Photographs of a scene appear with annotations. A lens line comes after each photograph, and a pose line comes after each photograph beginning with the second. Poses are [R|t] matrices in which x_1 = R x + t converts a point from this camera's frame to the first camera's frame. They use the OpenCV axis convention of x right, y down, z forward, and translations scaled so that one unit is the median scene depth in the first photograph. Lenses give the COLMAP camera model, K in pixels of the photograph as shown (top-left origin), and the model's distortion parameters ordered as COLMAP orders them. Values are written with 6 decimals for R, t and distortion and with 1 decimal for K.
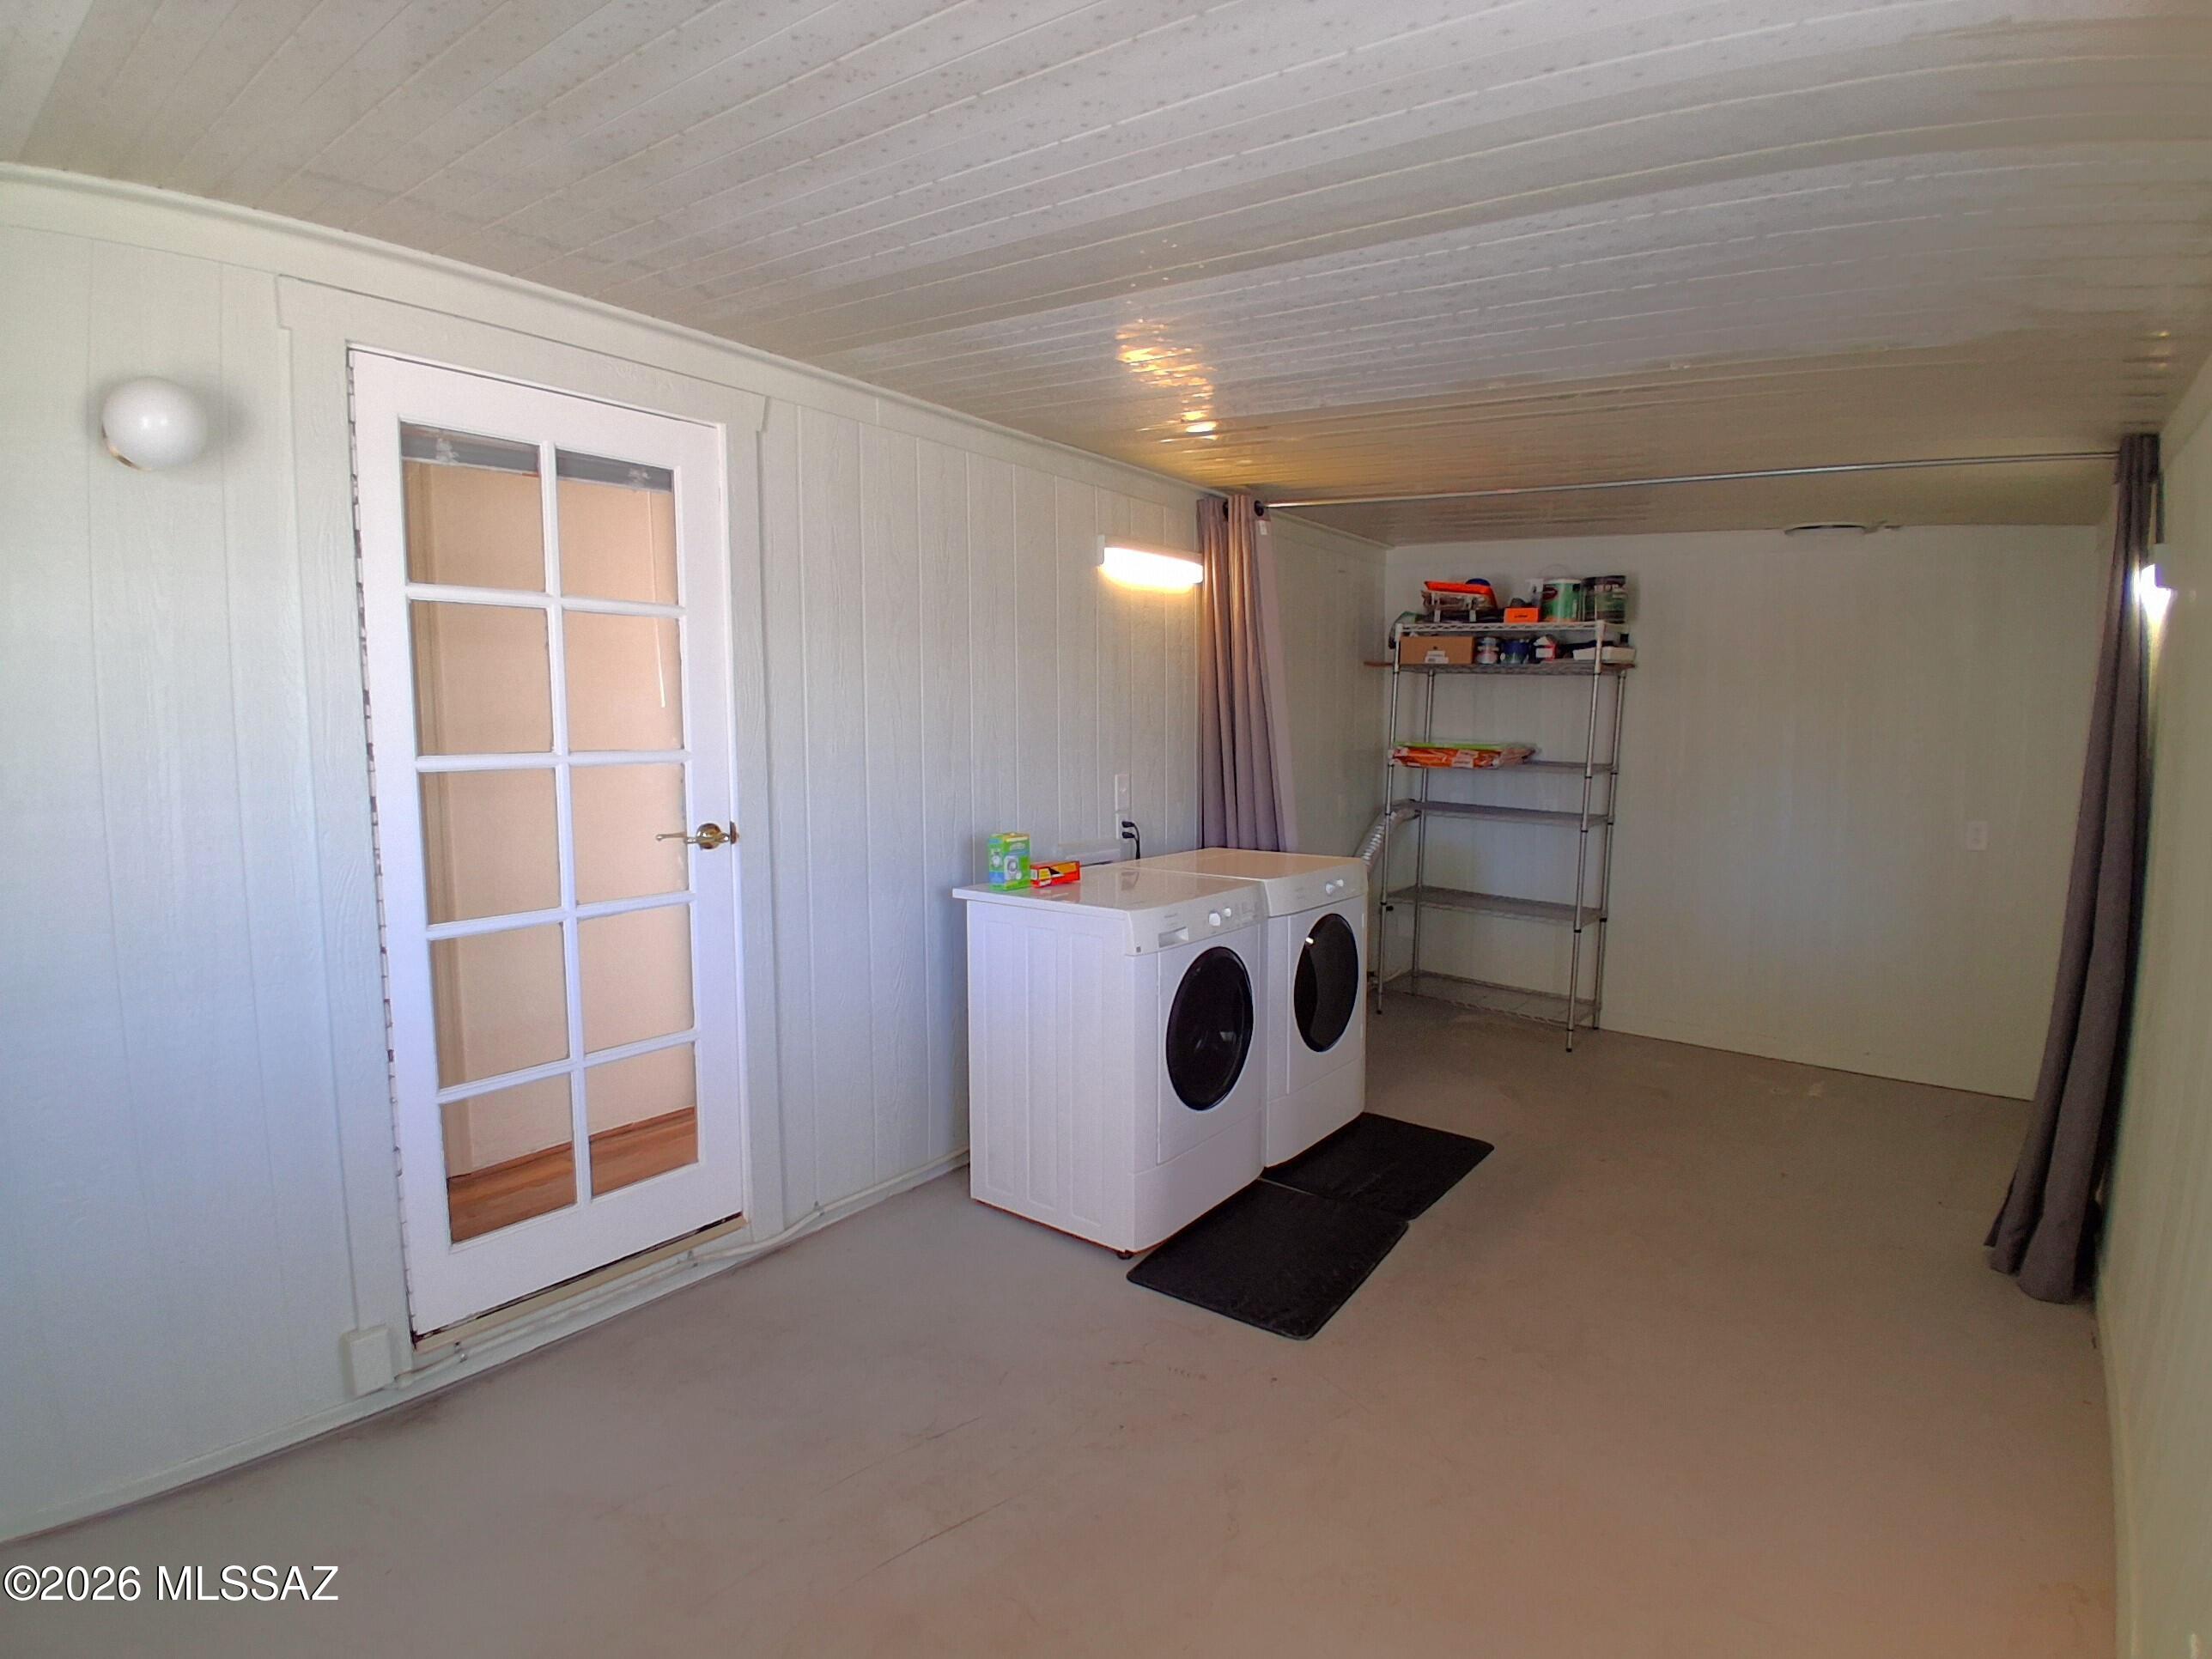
lens RADIAL K [[1121.1, 0, 1115.7], [0, 1121.1, 834.6], [0, 0, 1]] dist [-0.012623, -0.000028]
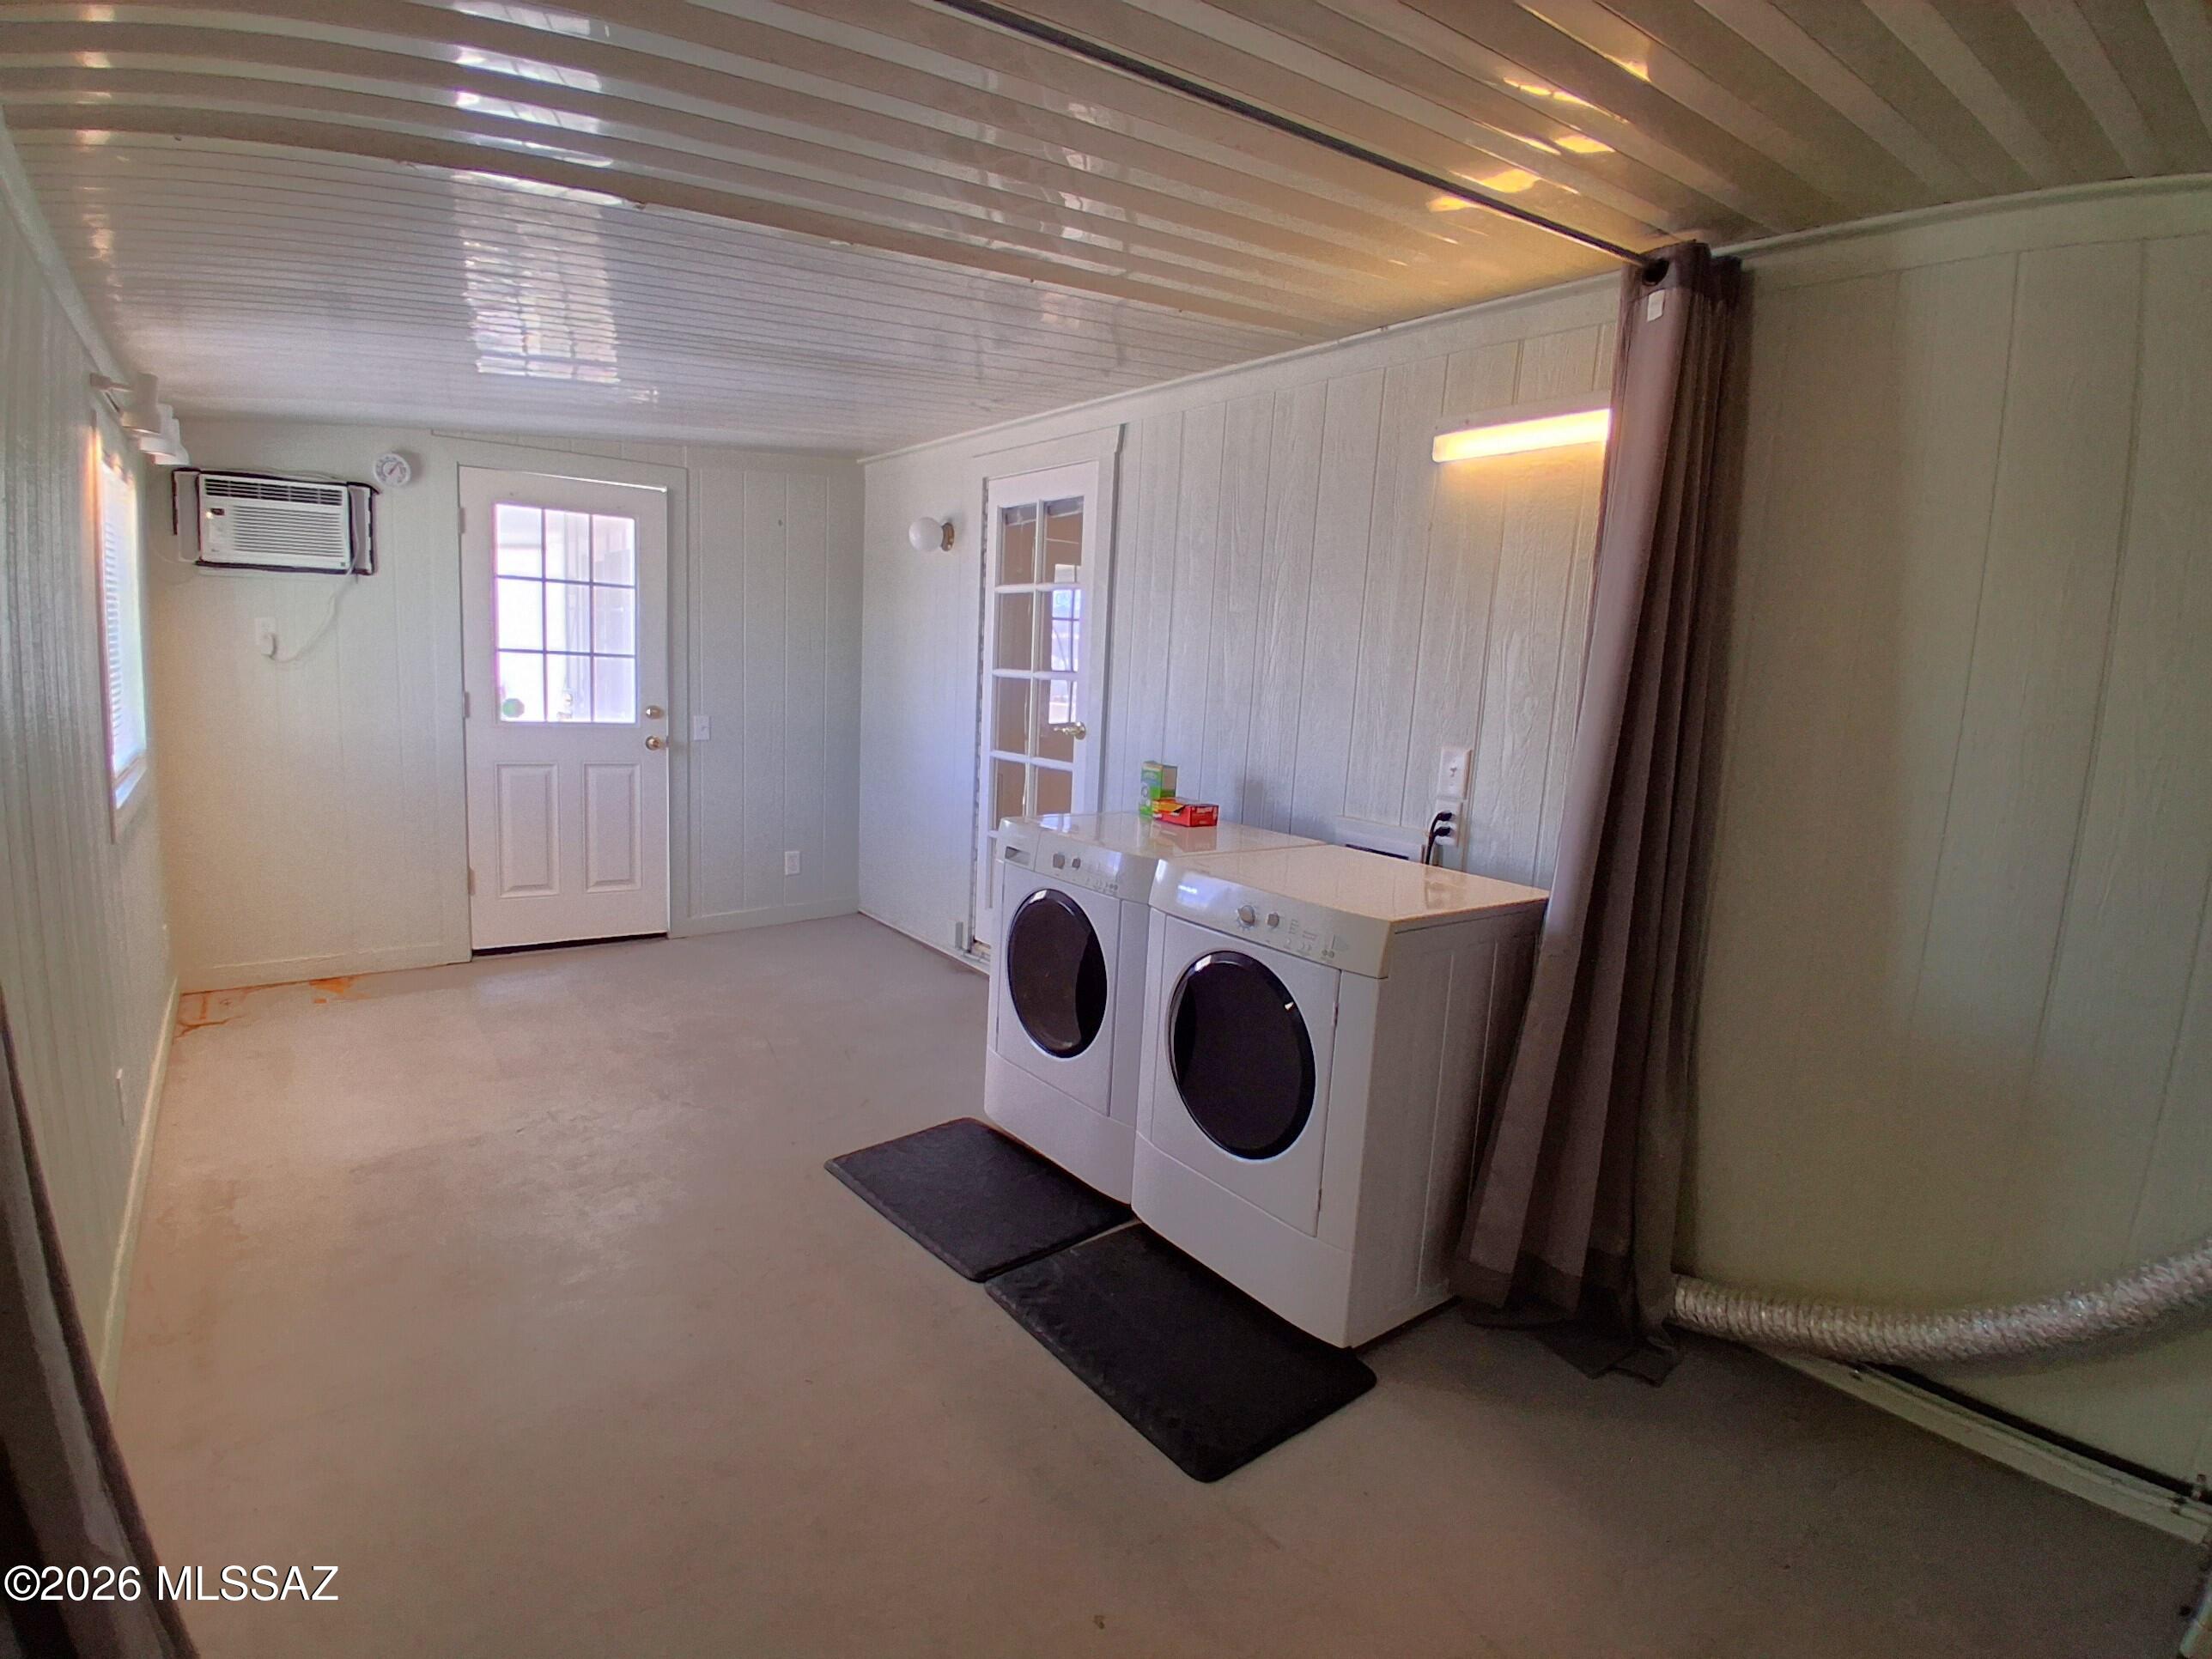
lens RADIAL K [[1121.1, 0, 1115.7], [0, 1121.1, 834.6], [0, 0, 1]] dist [-0.012623, -0.000028]
pose [[-0.254591, 0.129343, -0.958360, 1.282261], [-0.146806, 0.974360, 0.170502, -0.148550], [0.955841, 0.184102, -0.229075, 1.637463]]
